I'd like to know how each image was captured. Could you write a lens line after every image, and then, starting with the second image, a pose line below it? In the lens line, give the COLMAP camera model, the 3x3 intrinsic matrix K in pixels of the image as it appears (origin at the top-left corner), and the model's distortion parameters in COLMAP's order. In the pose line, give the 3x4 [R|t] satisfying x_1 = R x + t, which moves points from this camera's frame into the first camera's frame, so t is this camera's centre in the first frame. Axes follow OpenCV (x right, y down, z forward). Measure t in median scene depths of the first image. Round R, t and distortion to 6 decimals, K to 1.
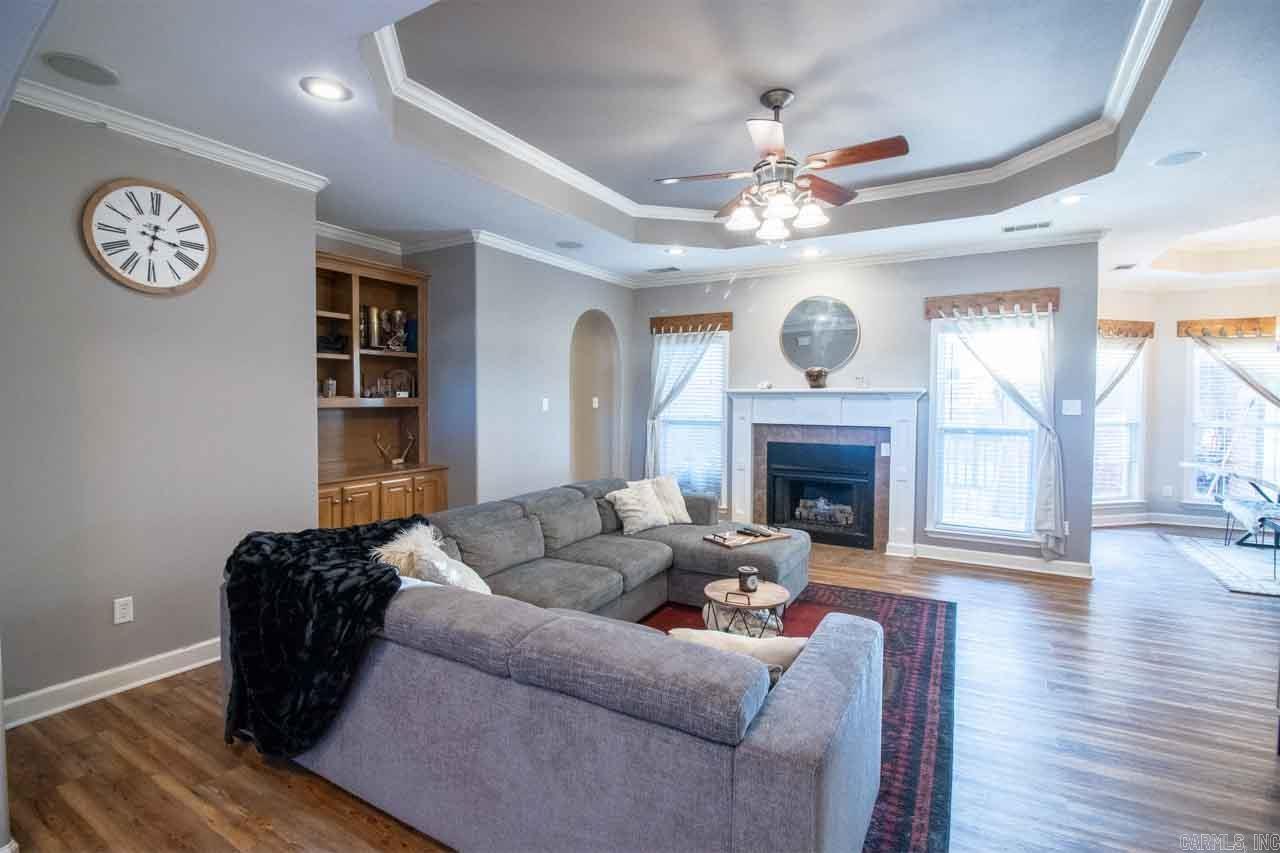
lens RADIAL K [[595.2, 0, 639.3], [0, 595.2, 413.7], [0, 0, 1]] dist [0.003695, -0.014507]
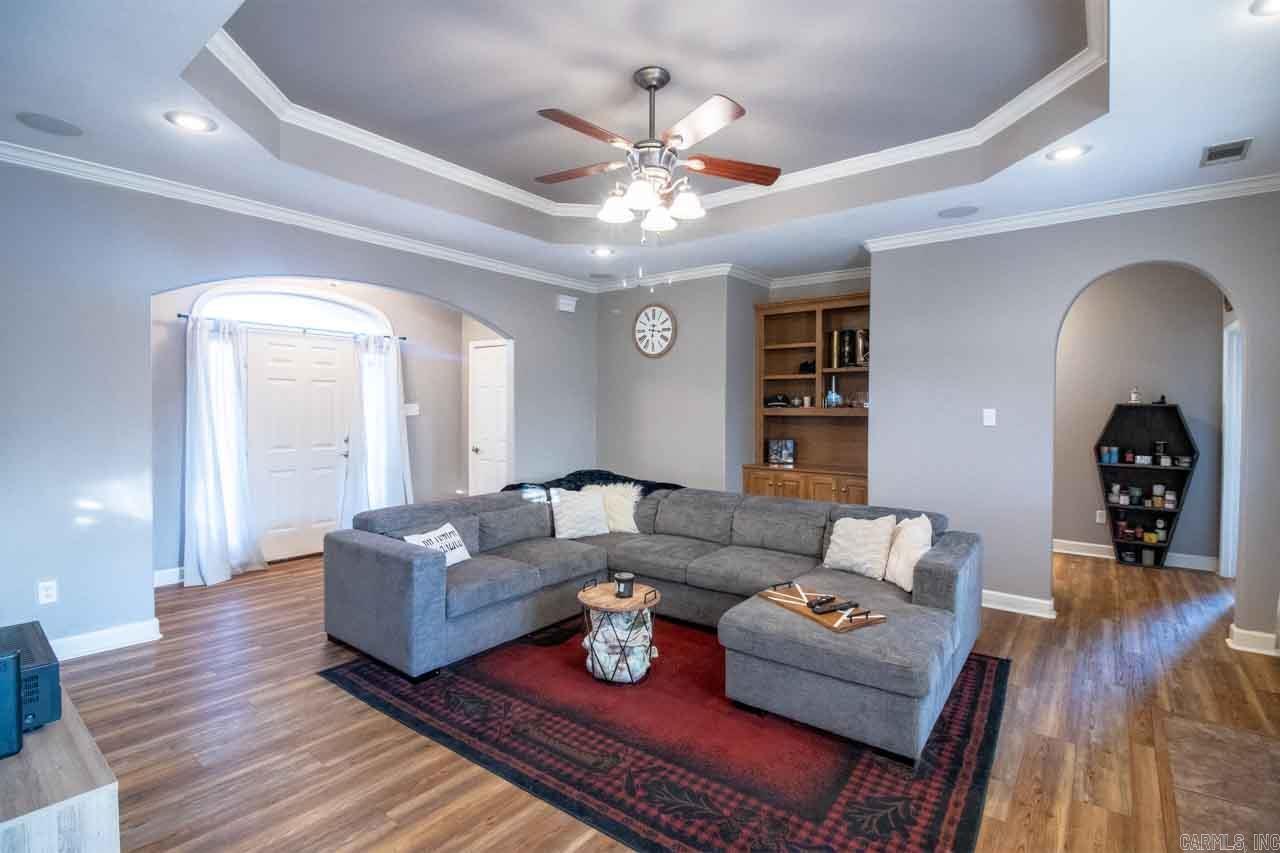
lens RADIAL K [[595.2, 0, 639.3], [0, 595.2, 413.7], [0, 0, 1]] dist [0.003695, -0.014507]
pose [[-0.136491, 0.006949, -0.990617, 1.223724], [-0.032218, 0.999415, 0.011449, -0.025119], [0.990117, 0.033478, -0.136188, 1.201345]]
